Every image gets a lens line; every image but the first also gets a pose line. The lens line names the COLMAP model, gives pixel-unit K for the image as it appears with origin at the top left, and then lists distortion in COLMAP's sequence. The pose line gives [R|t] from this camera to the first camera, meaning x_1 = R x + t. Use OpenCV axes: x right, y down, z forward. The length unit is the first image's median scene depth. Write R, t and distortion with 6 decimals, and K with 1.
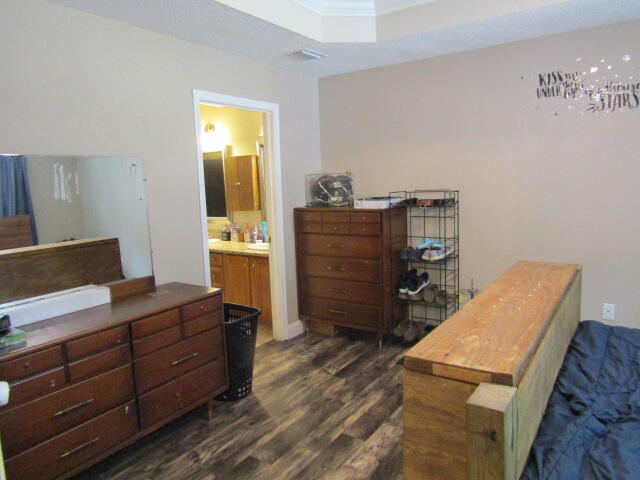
lens RADIAL K [[454.0, 0, 320.6], [0, 454.0, 239.3], [0, 0, 1]] dist [-0.012329, -0.002191]
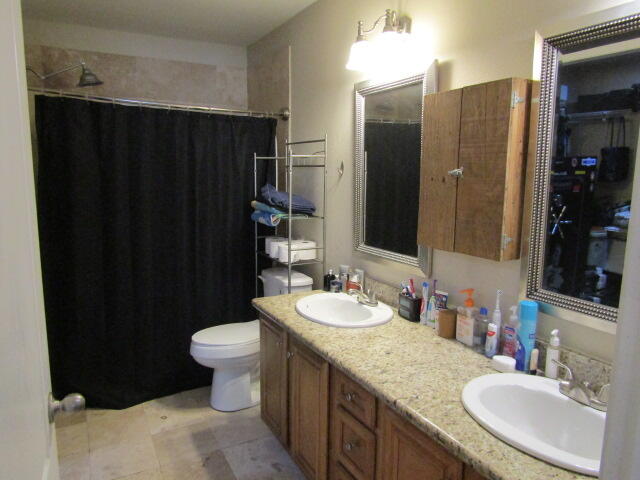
lens RADIAL K [[454.0, 0, 320.2], [0, 454.0, 239.9], [0, 0, 1]] dist [-0.012329, -0.002191]
pose [[0.885589, 0.115354, -0.449917, -0.113369], [-0.101597, 0.993321, 0.054700, -0.078787], [0.453221, -0.002731, 0.891394, 0.646256]]
